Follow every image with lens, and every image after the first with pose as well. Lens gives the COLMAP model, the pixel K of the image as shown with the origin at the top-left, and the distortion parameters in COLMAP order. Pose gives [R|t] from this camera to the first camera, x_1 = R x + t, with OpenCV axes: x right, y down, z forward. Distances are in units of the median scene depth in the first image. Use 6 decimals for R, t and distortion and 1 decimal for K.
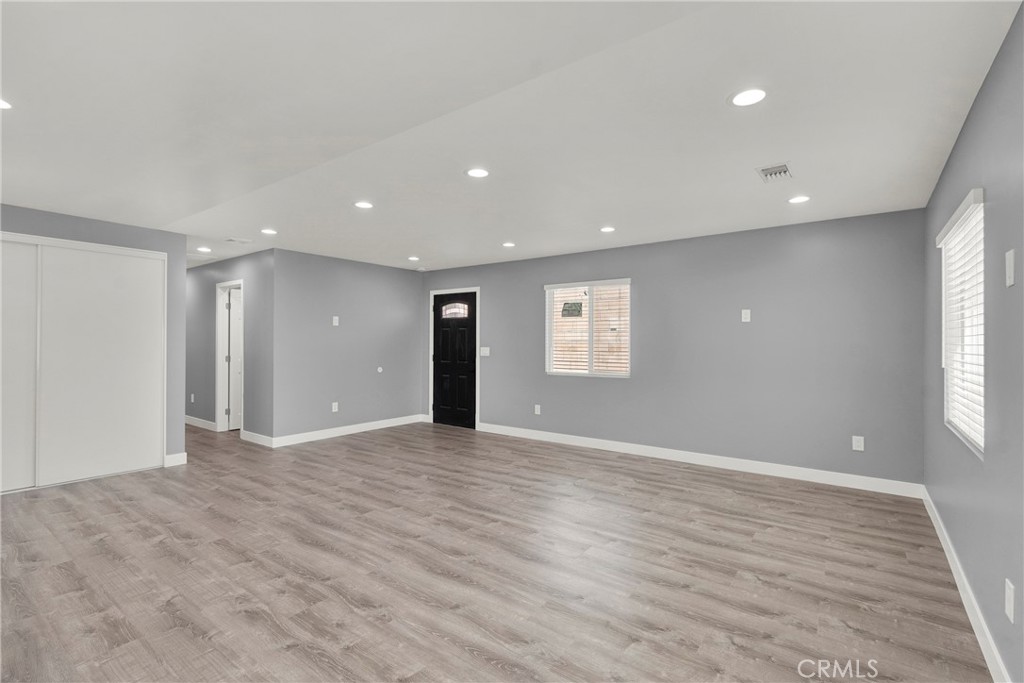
lens RADIAL K [[458.0, 0, 517.3], [0, 458.0, 338.9], [0, 0, 1]] dist [0.003013, -0.001178]
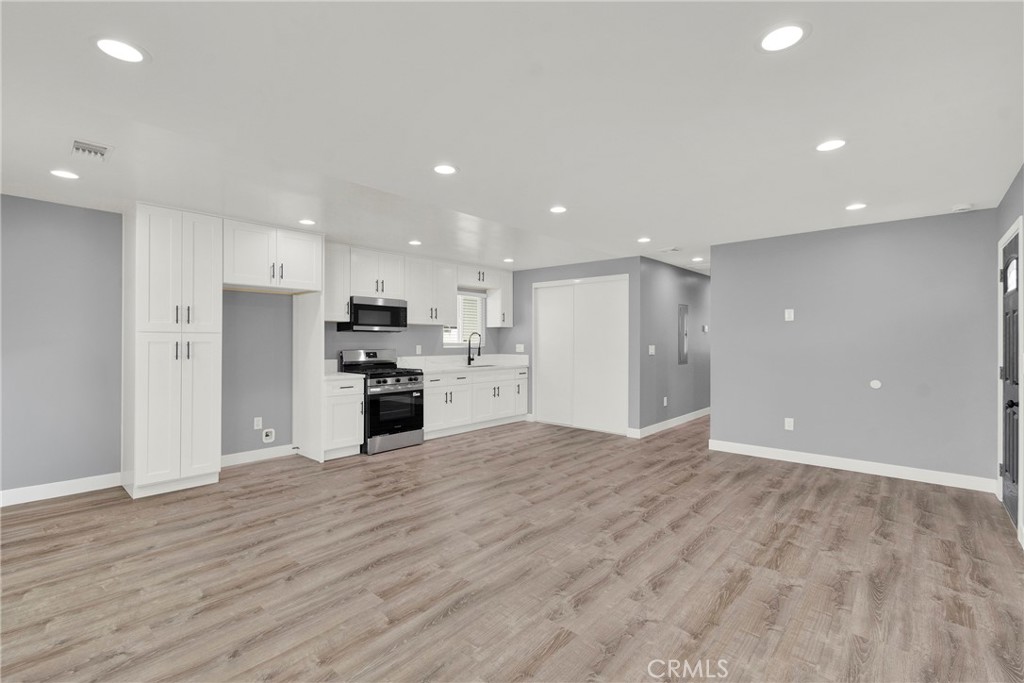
lens RADIAL K [[458.0, 0, 517.3], [0, 458.0, 338.9], [0, 0, 1]] dist [0.003013, -0.001178]
pose [[-0.080173, -0.007820, -0.996750, 0.761976], [0.004497, 0.999956, -0.008207, 0.011560], [0.996771, -0.005141, -0.080134, 1.061687]]
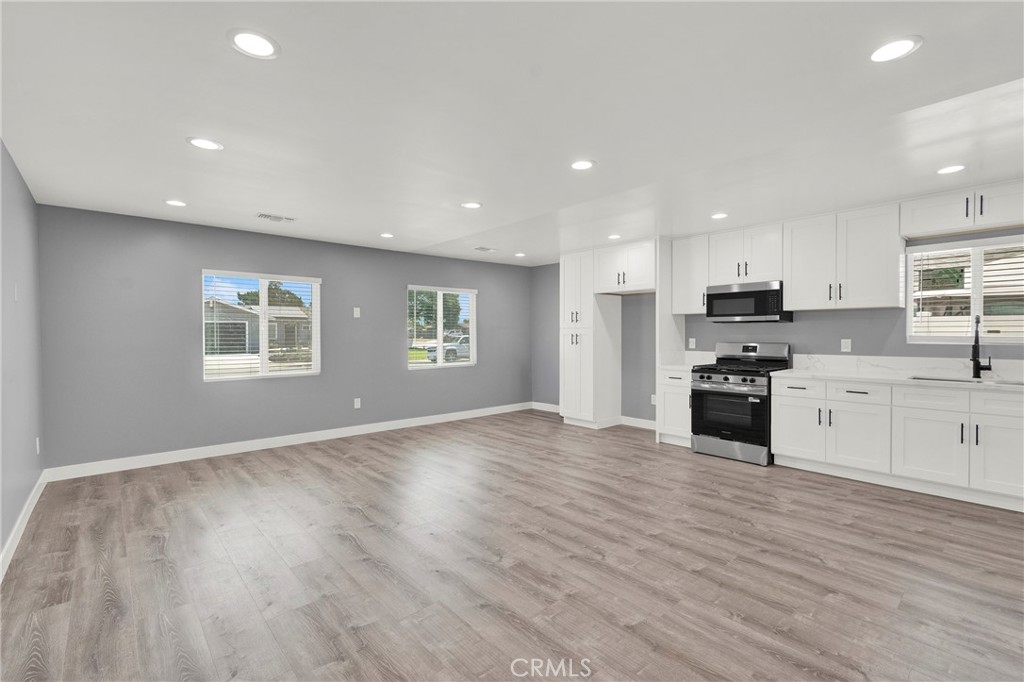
lens RADIAL K [[458.0, 0, 517.3], [0, 458.0, 338.4], [0, 0, 1]] dist [0.003013, -0.001178]
pose [[-0.978503, -0.003043, 0.206211, -0.418128], [-0.001725, 0.999977, 0.006572, 0.012046], [-0.206227, 0.006075, -0.978485, 1.954099]]
